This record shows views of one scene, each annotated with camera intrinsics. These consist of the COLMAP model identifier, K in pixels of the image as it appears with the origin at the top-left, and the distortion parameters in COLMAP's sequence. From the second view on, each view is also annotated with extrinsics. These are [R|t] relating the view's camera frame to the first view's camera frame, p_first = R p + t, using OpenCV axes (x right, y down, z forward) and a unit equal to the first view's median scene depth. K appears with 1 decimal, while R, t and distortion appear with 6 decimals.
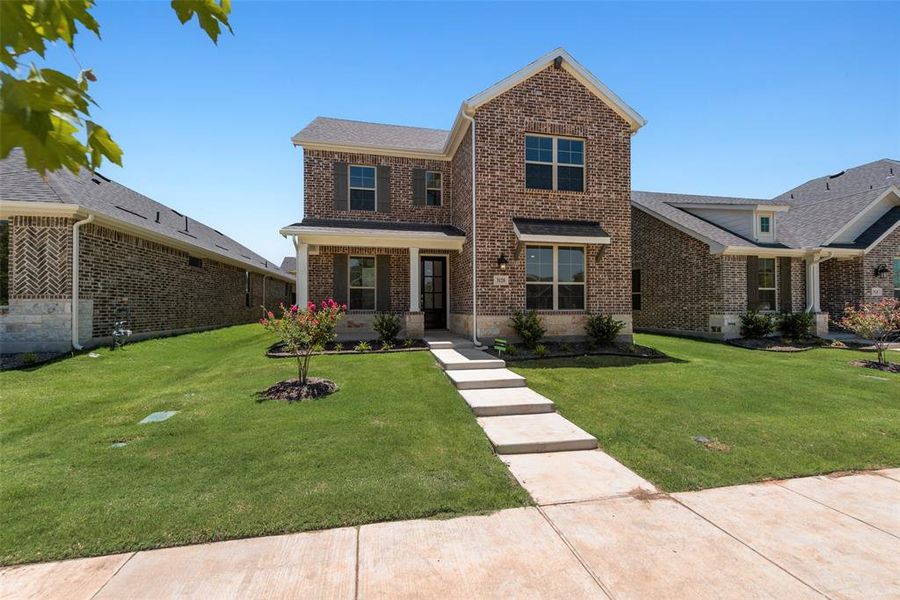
lens RADIAL K [[352.4, 0, 444.9], [0, 352.4, 295.5], [0, 0, 1]] dist [0.010422, -0.002434]
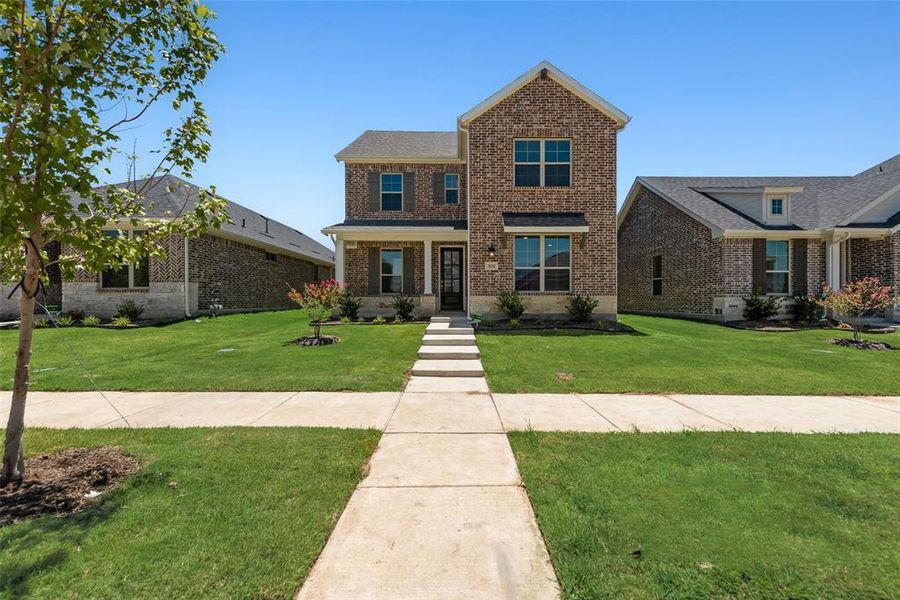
lens RADIAL K [[352.4, 0, 452.3], [0, 352.4, 293.1], [0, 0, 1]] dist [0.010422, -0.002434]
pose [[0.982382, -0.001776, -0.186875, 0.238705], [0.004399, 0.999898, 0.013622, 0.029605], [0.186831, -0.014204, 0.982289, -0.178736]]
